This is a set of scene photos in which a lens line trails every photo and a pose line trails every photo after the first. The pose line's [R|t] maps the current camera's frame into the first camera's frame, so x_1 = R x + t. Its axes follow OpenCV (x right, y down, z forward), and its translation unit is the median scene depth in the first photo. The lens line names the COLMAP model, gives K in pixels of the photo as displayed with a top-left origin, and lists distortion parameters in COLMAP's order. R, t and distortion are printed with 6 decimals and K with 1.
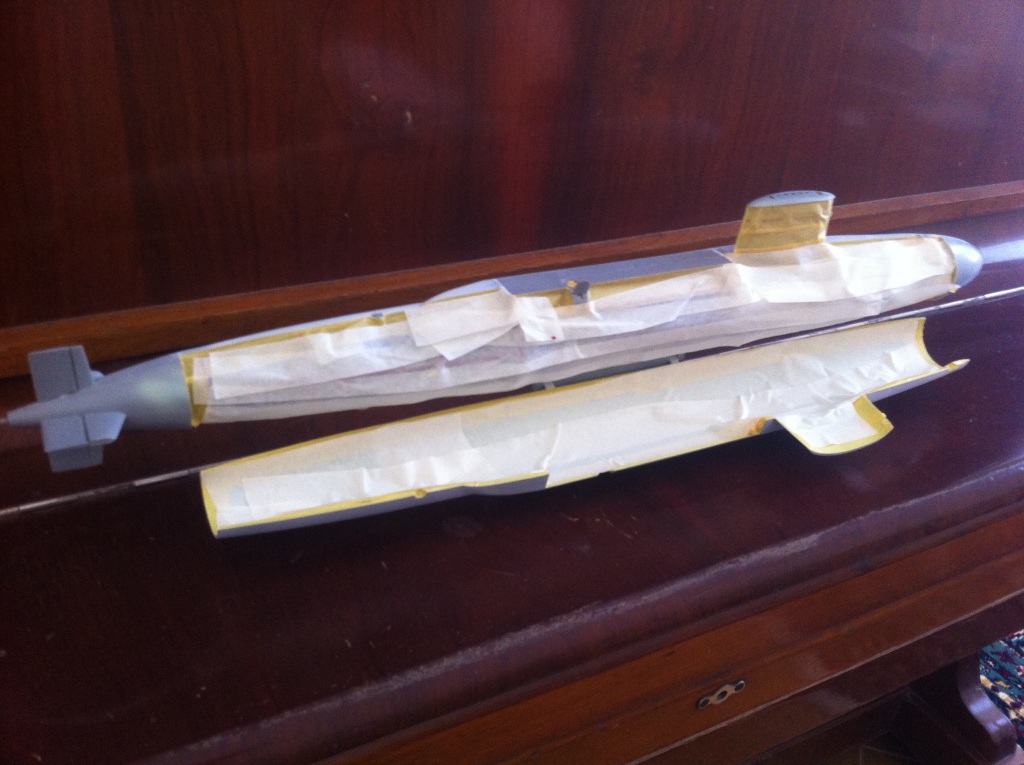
lens RADIAL K [[1015.8, 0, 538.6], [0, 1015.8, 381.7], [0, 0, 1]] dist [0.124630, -0.434888]
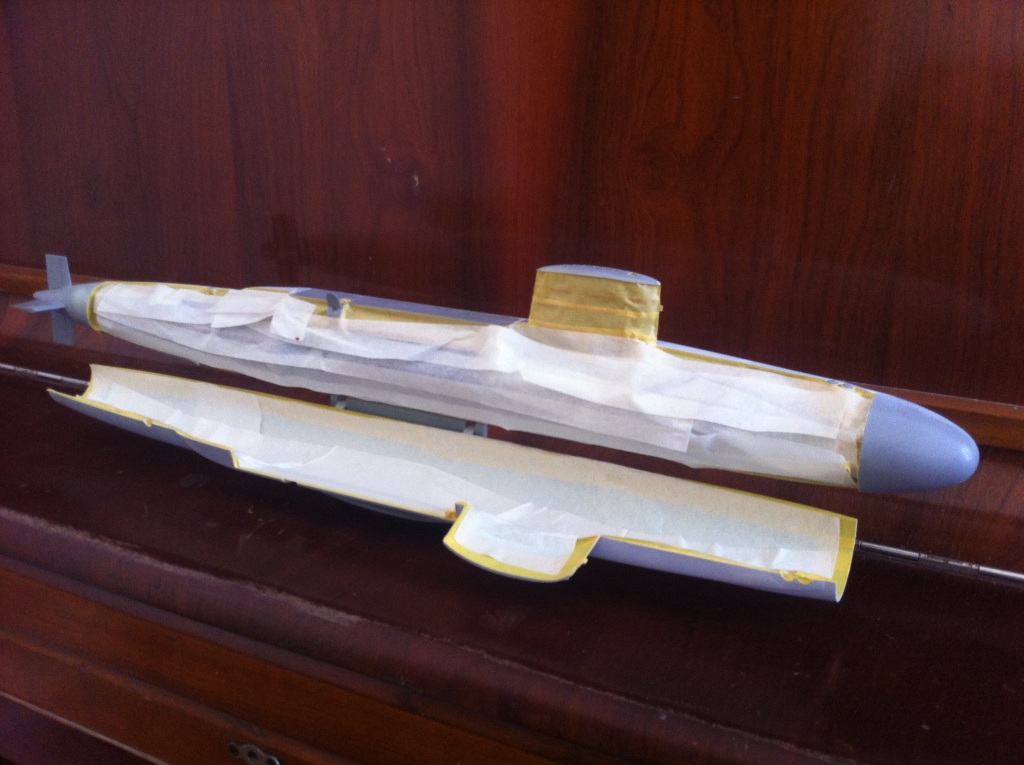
lens RADIAL K [[1015.8, 0, 538.6], [0, 1015.8, 381.7], [0, 0, 1]] dist [0.124630, -0.434888]
pose [[0.552541, 0.163891, -0.817214, 0.956171], [-0.392481, 0.916130, -0.081639, -0.012822], [0.735293, 0.365850, 0.570523, 0.550679]]
